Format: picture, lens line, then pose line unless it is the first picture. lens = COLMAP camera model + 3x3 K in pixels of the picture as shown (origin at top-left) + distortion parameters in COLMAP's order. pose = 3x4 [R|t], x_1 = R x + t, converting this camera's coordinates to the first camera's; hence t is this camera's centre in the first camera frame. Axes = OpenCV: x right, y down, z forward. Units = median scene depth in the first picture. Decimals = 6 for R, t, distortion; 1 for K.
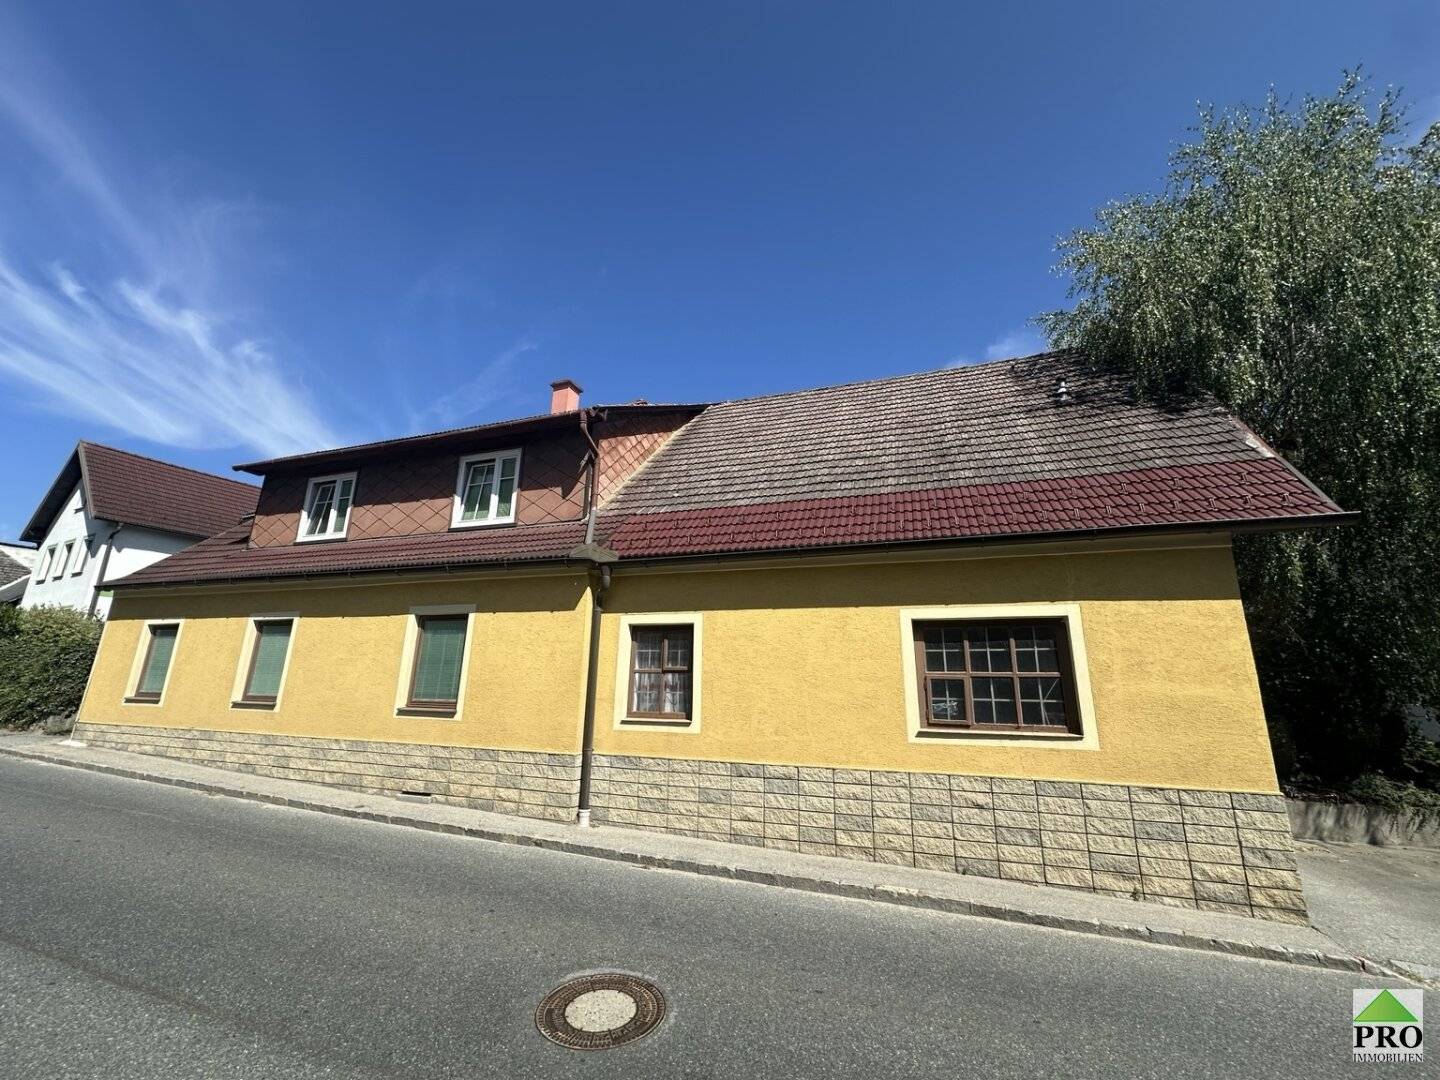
lens RADIAL K [[570.2, 0, 721.1], [0, 570.2, 552.4], [0, 0, 1]] dist [-0.005569, 0.000118]
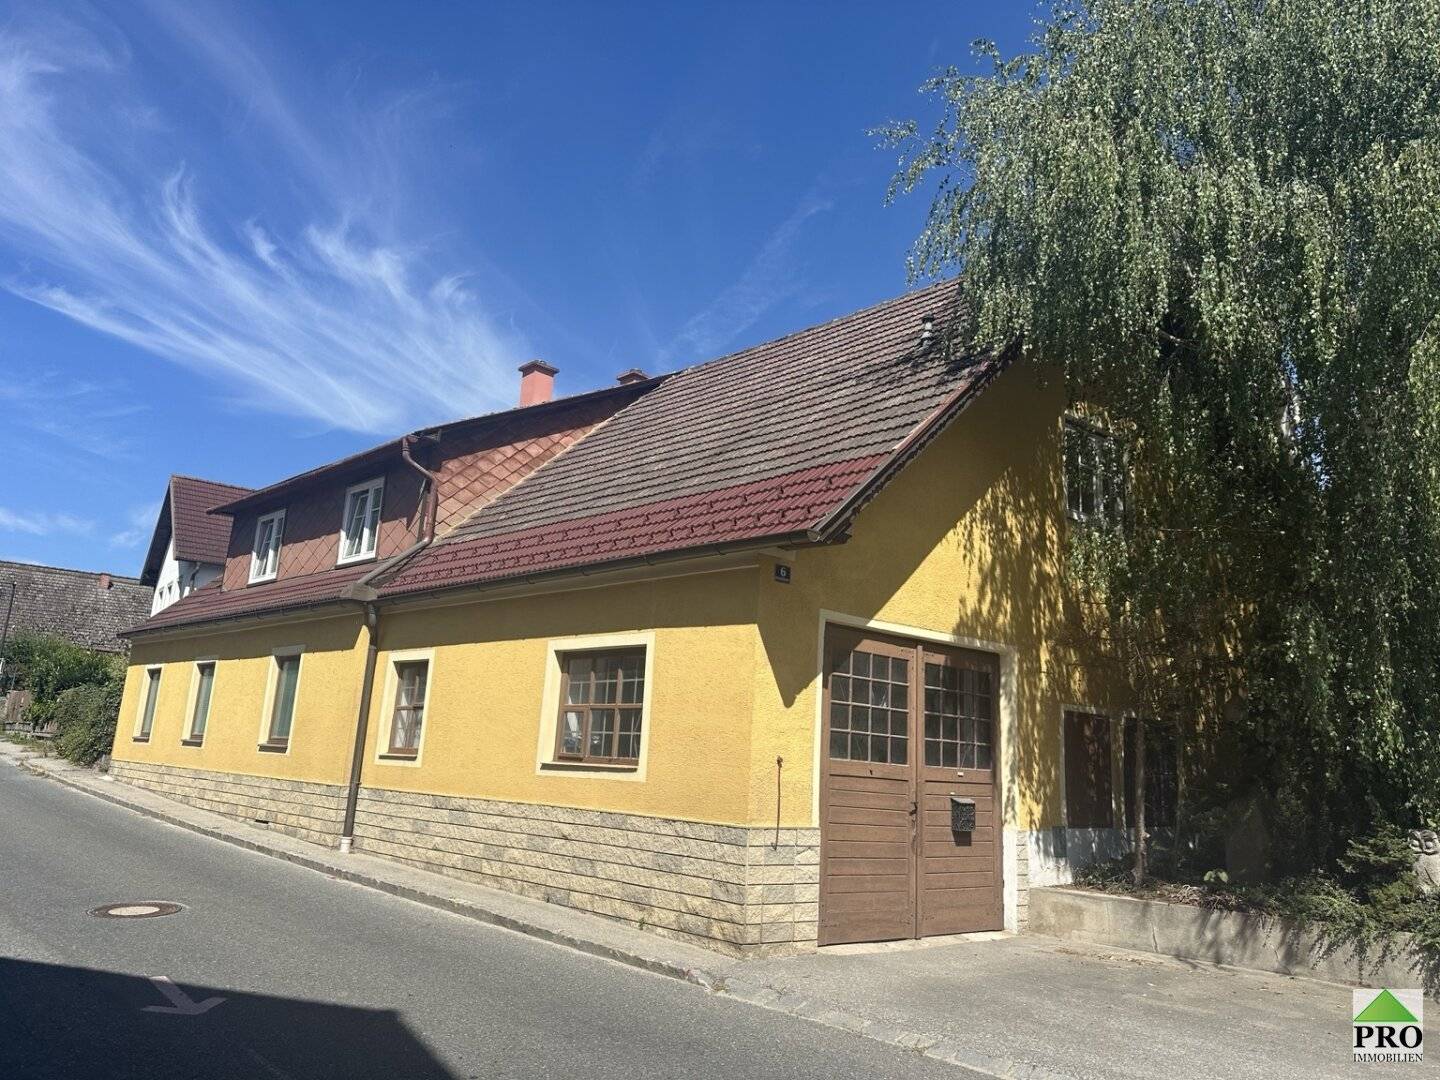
lens RADIAL K [[1060.6, 0, 839.8], [0, 1060.6, 538.9], [0, 0, 1]] dist [0.080934, -0.124773]
pose [[0.910880, -0.062866, -0.407855, 1.153279], [0.067121, 0.997737, -0.003887, -0.025204], [0.407176, -0.023835, 0.913039, -0.346450]]
